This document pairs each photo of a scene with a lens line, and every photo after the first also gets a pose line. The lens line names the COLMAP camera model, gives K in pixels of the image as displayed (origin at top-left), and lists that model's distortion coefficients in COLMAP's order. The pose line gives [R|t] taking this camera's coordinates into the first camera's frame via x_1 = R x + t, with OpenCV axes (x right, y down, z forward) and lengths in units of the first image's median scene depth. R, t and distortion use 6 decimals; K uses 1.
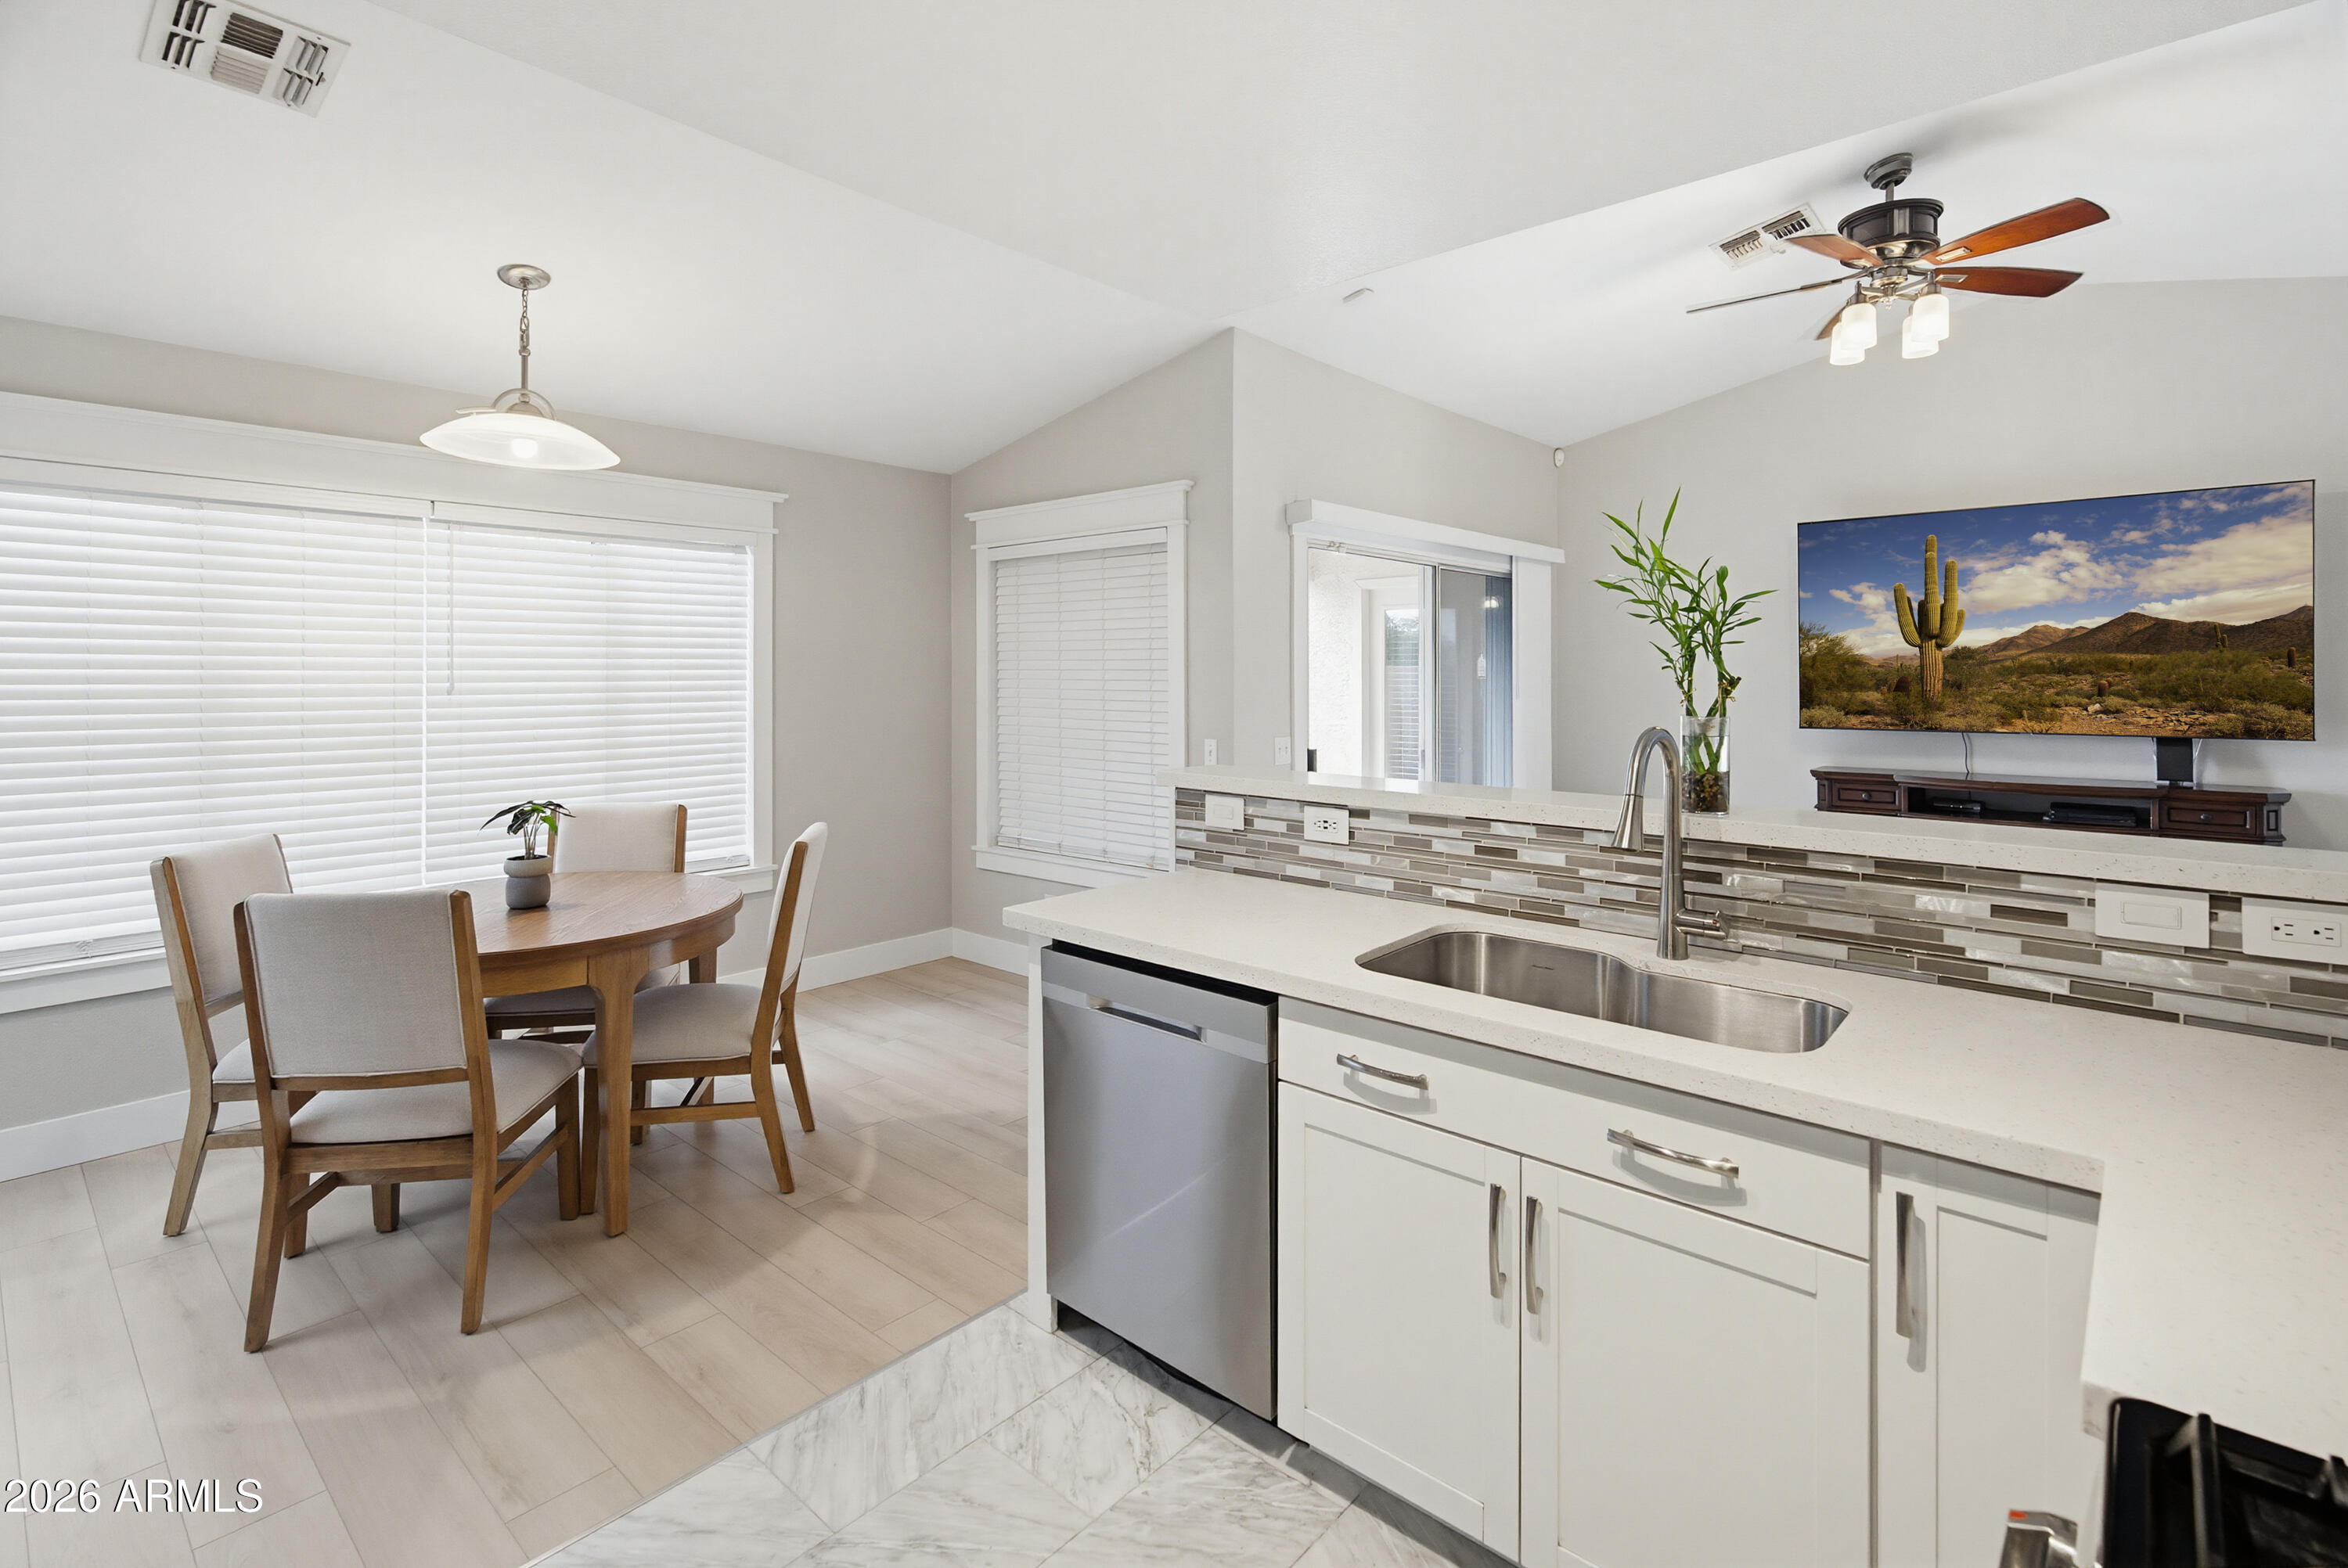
lens RADIAL K [[1097.4, 0, 1178.7], [0, 1097.4, 664.2], [0, 0, 1]] dist [-0.003458, 0.004663]
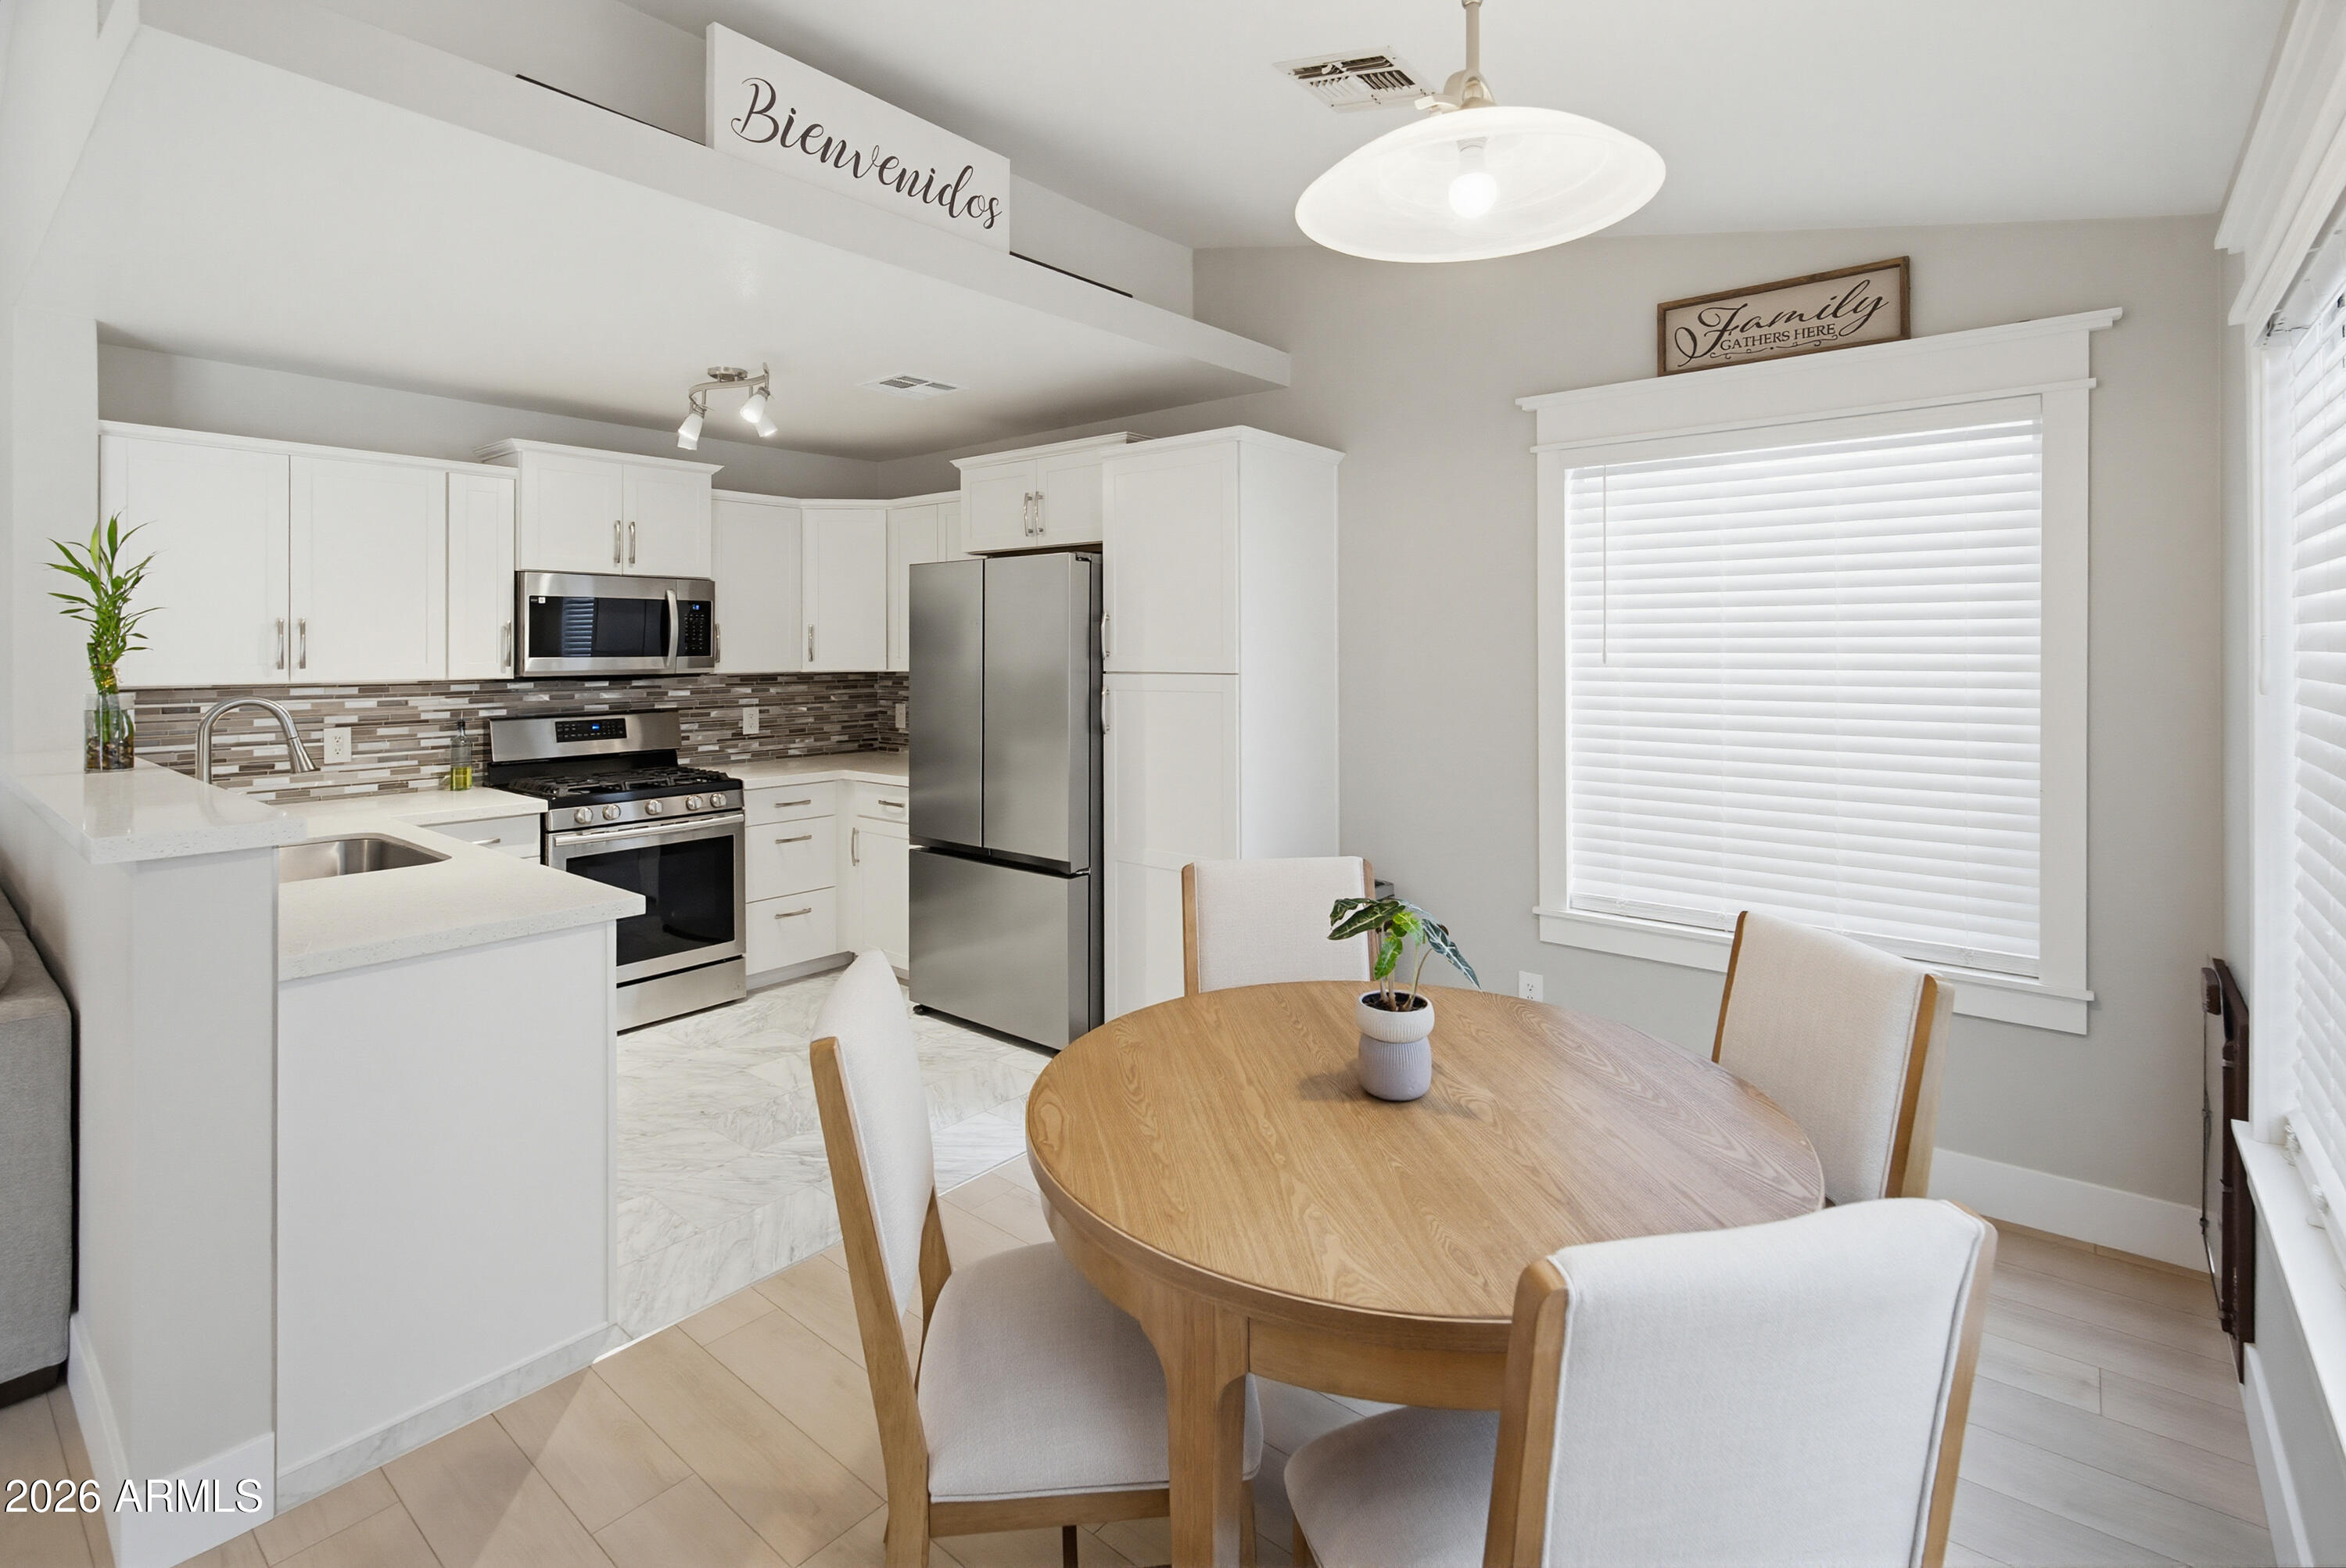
lens RADIAL K [[1096.7, 0, 1151.2], [0, 1096.7, 637.0], [0, 0, 1]] dist [-0.003458, 0.004663]
pose [[-0.999950, 0.002670, -0.009639, -0.303121], [0.002828, 0.999860, -0.016482, 0.002485], [0.009594, -0.016508, -0.999818, 0.997140]]
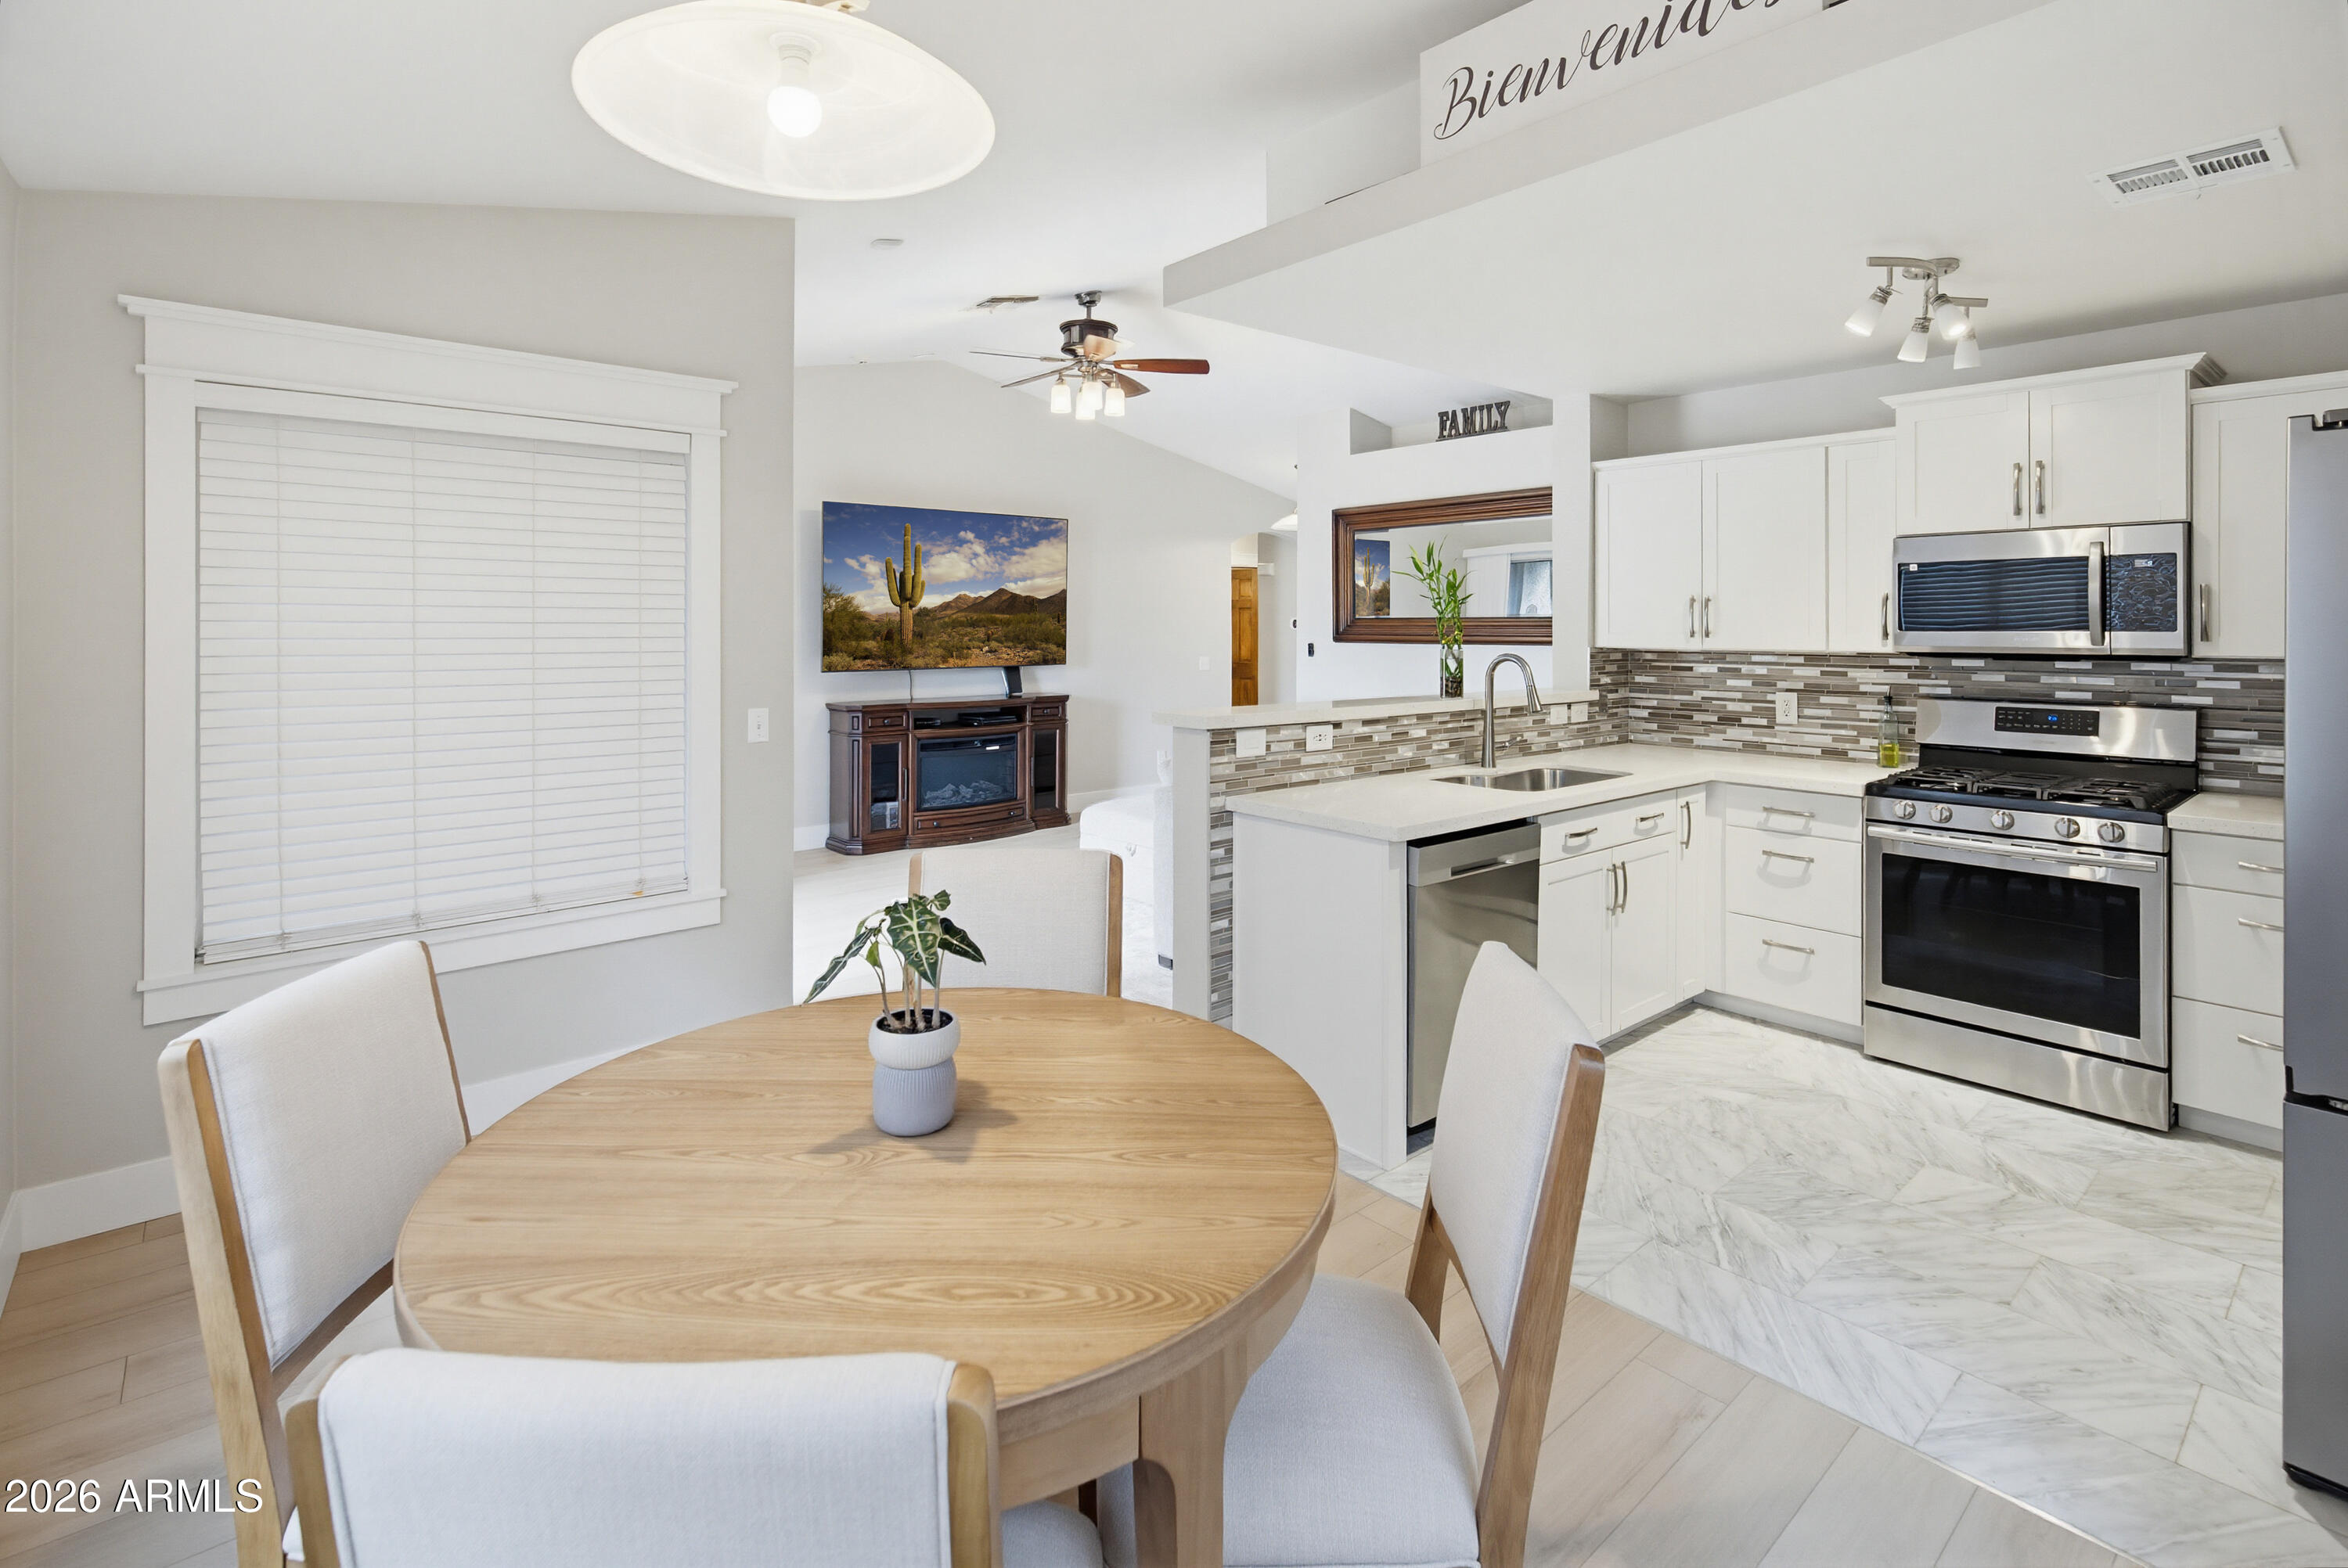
lens RADIAL K [[1097.4, 0, 1196.5], [0, 1097.4, 611.2], [0, 0, 1]] dist [-0.003458, 0.004663]
pose [[0.129899, 0.013534, 0.991435, -0.678180], [-0.008634, 0.999884, -0.012518, 0.003433], [-0.991490, -0.006934, 0.130001, 0.529175]]
